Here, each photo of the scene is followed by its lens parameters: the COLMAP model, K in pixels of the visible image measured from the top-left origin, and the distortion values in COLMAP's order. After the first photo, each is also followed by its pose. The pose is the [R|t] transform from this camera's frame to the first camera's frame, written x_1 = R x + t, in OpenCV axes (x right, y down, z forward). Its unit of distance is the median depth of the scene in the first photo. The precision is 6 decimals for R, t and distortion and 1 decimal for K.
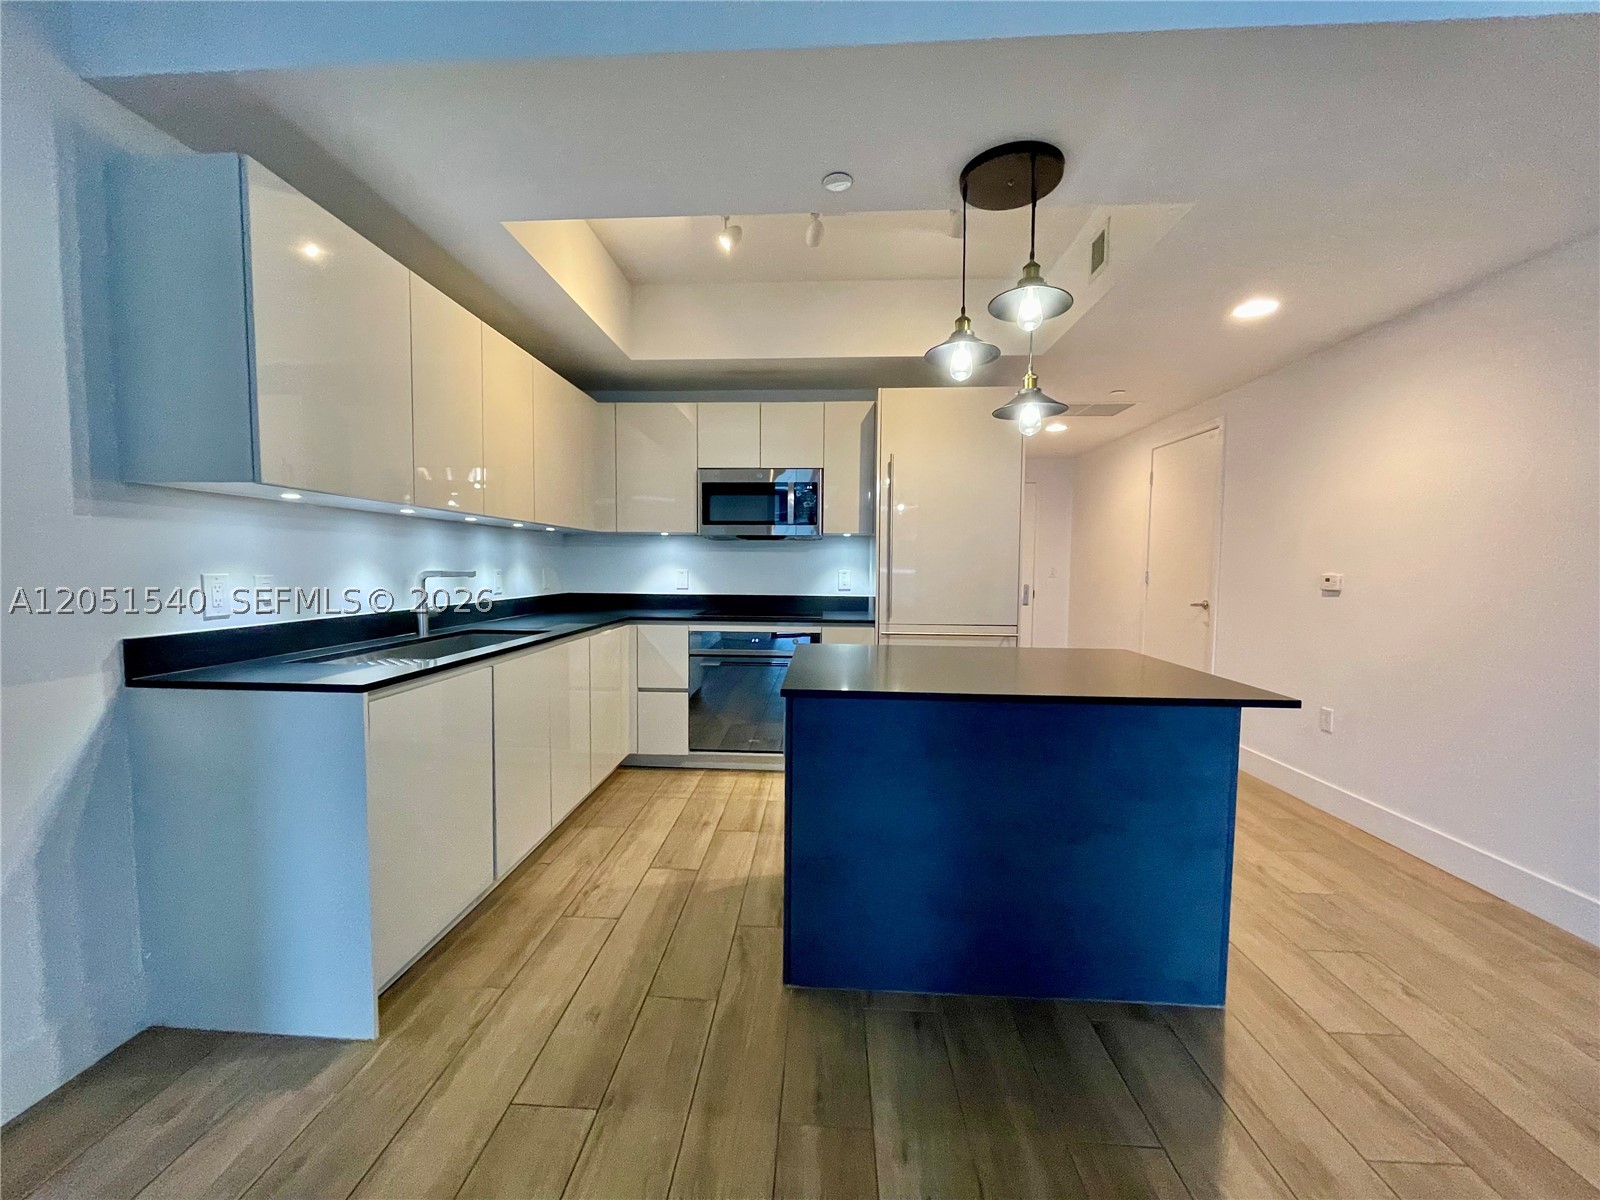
lens RADIAL K [[643.1, 0, 786.1], [0, 643.1, 602.7], [0, 0, 1]] dist [-0.000975, -0.000579]
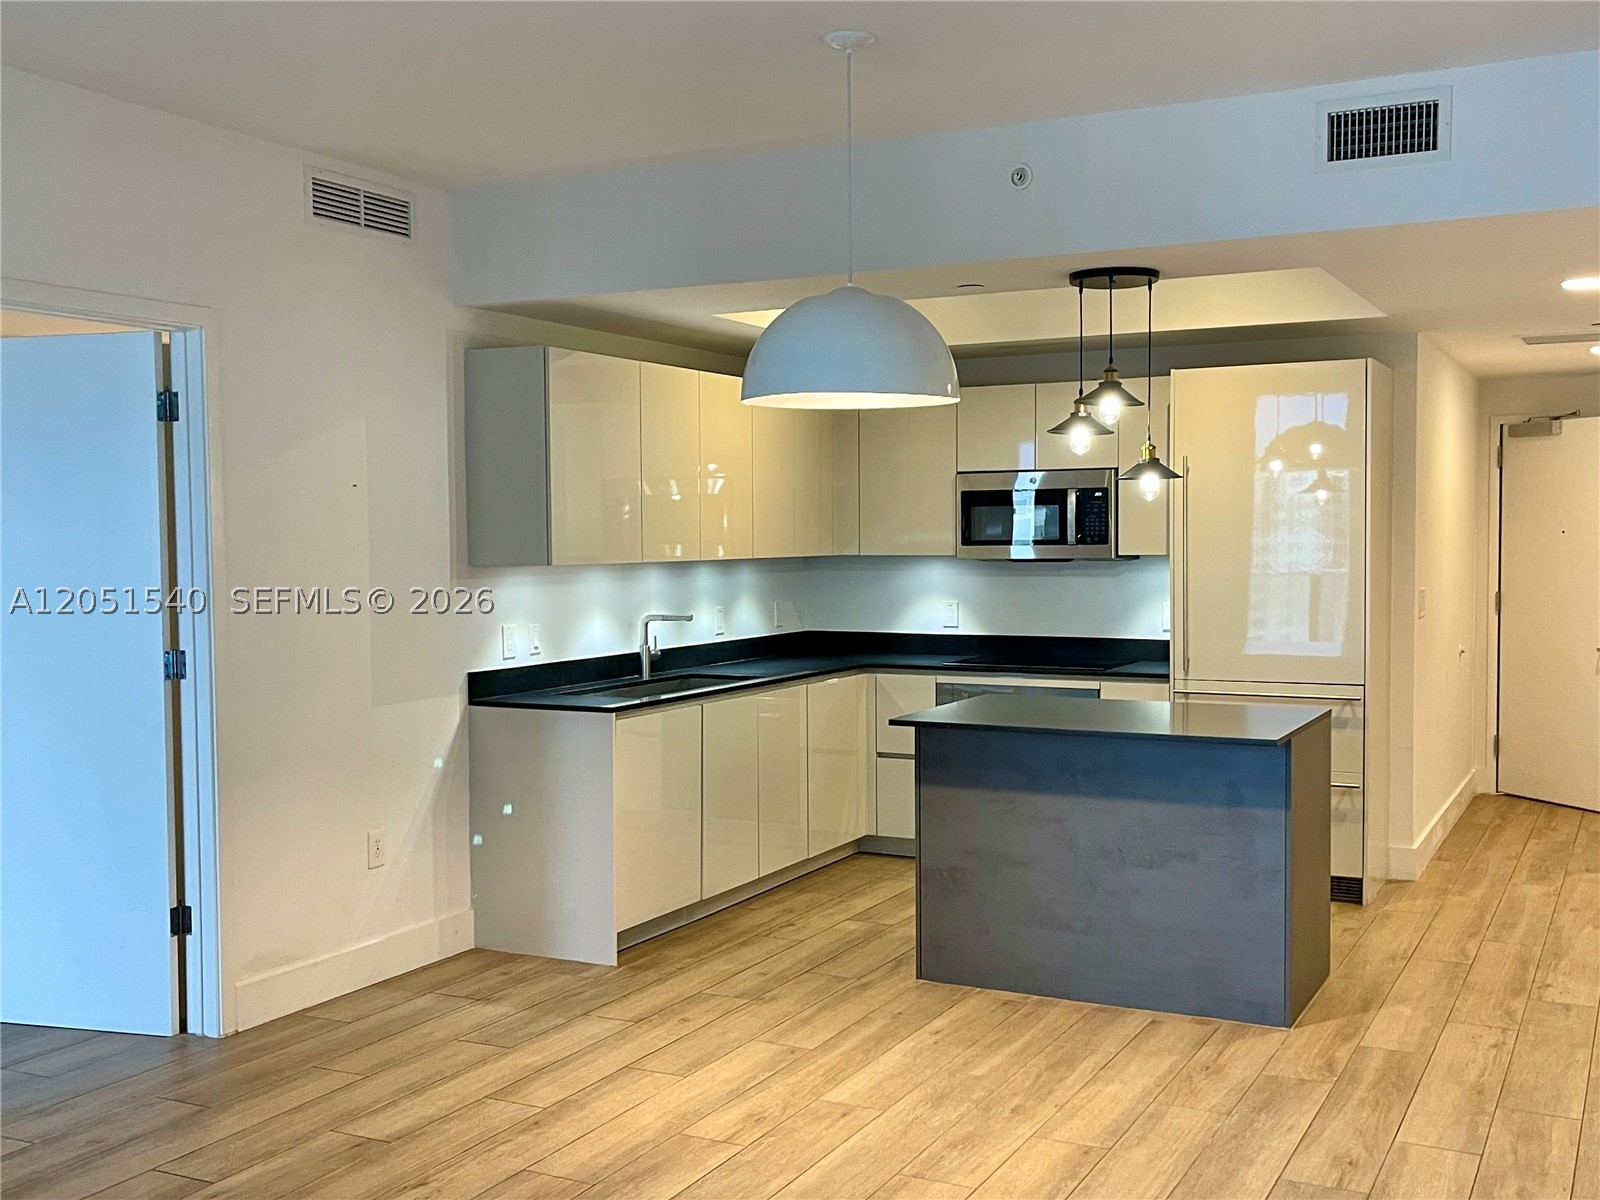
lens RADIAL K [[1680.9, 0, 802.1], [0, 1680.9, 605.7], [0, 0, 1]] dist [0.066872, -0.028761]
pose [[0.917496, 0.002564, -0.397738, 0.690599], [-0.008034, 0.999895, -0.012088, -0.032645], [0.397665, 0.014286, 0.917420, -1.289760]]
